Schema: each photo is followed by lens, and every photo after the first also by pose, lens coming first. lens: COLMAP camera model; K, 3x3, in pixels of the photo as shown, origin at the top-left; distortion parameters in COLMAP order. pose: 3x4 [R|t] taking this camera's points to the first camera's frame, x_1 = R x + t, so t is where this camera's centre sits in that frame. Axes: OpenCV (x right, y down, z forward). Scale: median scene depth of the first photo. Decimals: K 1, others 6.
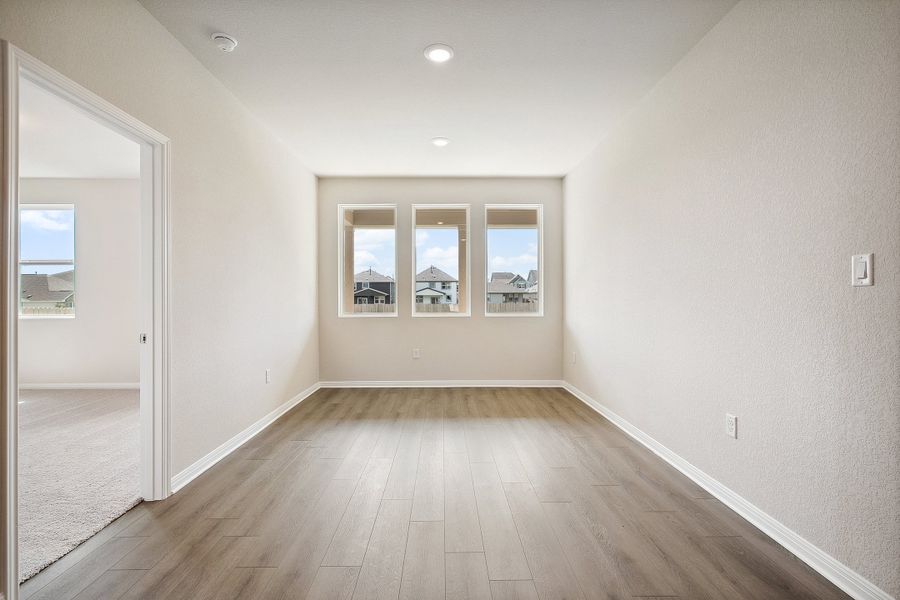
lens RADIAL K [[409.1, 0, 450.0], [0, 409.1, 300.0], [0, 0, 1]] dist [0.000174, 0.000854]
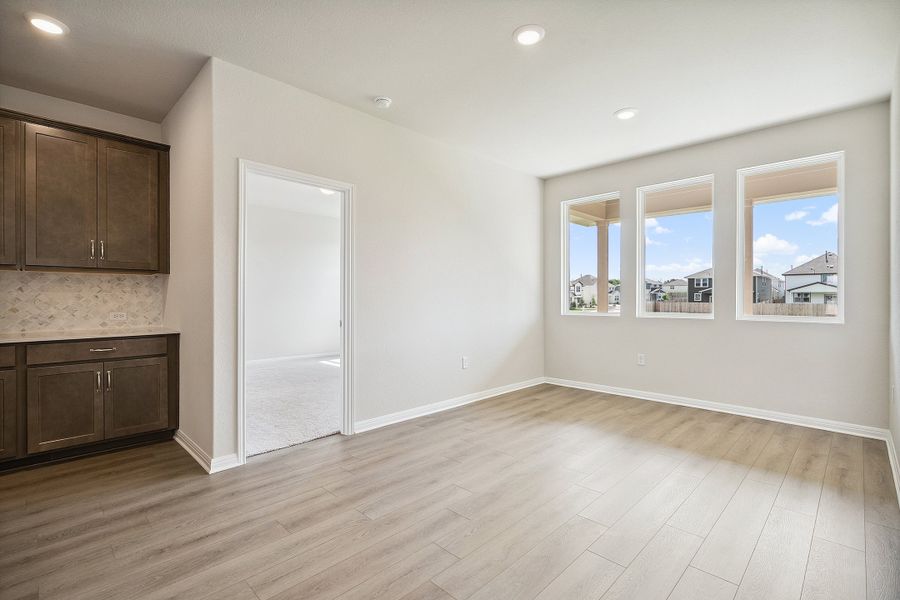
lens RADIAL K [[409.1, 0, 450.0], [0, 409.1, 300.0], [0, 0, 1]] dist [0.000174, 0.000854]
pose [[0.702770, 0.007512, -0.711377, 0.258283], [-0.004206, 0.999971, 0.006404, -0.000636], [0.711404, -0.001509, 0.702781, 0.106780]]
